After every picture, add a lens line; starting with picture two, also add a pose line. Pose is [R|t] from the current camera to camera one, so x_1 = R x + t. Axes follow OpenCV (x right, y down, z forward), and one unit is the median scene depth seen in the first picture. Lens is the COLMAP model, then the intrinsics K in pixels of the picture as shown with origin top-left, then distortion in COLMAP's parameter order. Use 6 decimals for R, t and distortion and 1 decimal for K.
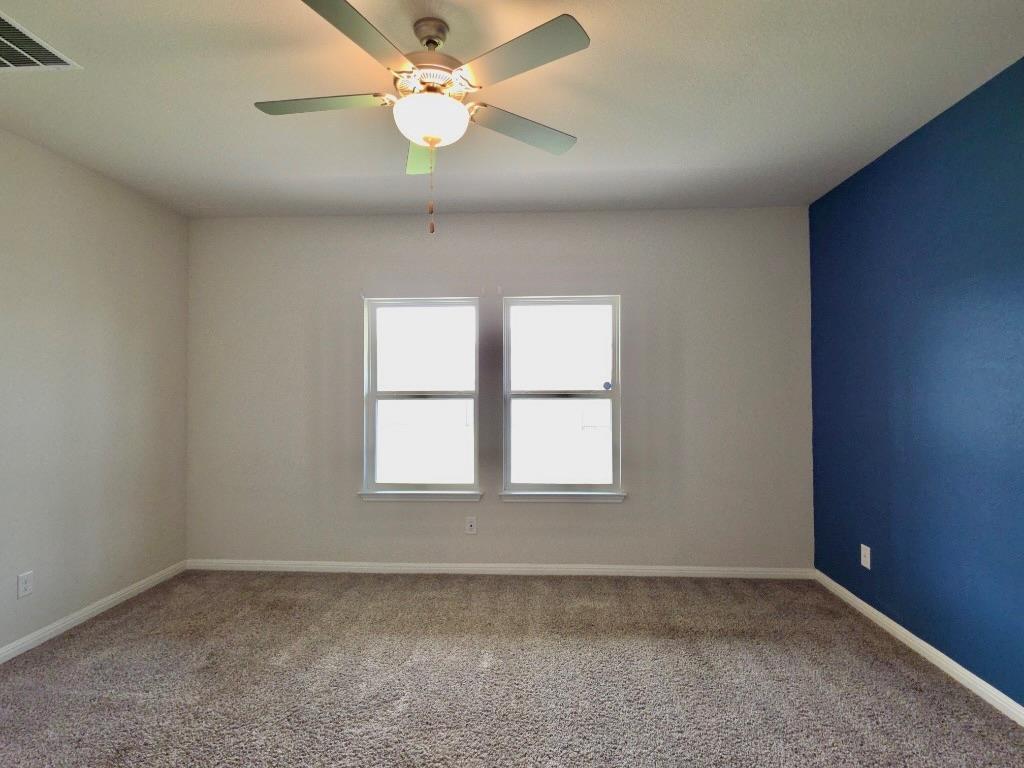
lens RADIAL K [[509.3, 0, 518.6], [0, 509.3, 377.5], [0, 0, 1]] dist [0.013231, -0.006290]
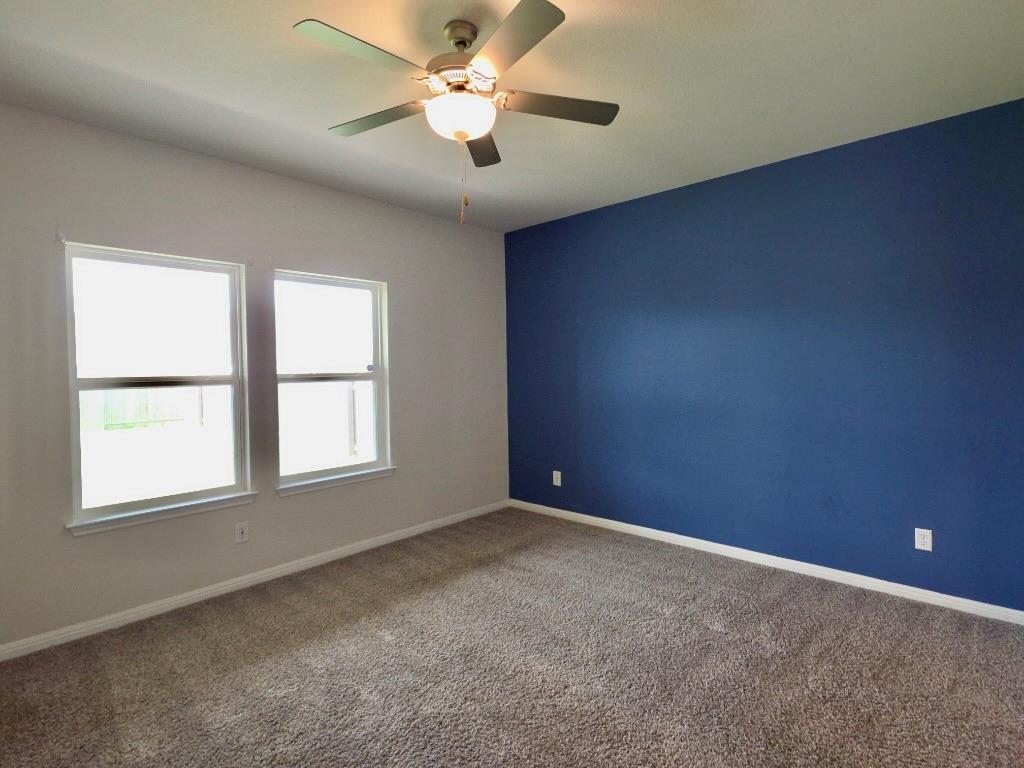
lens RADIAL K [[509.3, 0, 518.6], [0, 509.3, 377.5], [0, 0, 1]] dist [0.013231, -0.006290]
pose [[0.646083, -0.021004, 0.762978, -0.434810], [0.004201, 0.999704, 0.023963, 0.012112], [-0.763256, -0.012277, 0.645980, 0.095147]]
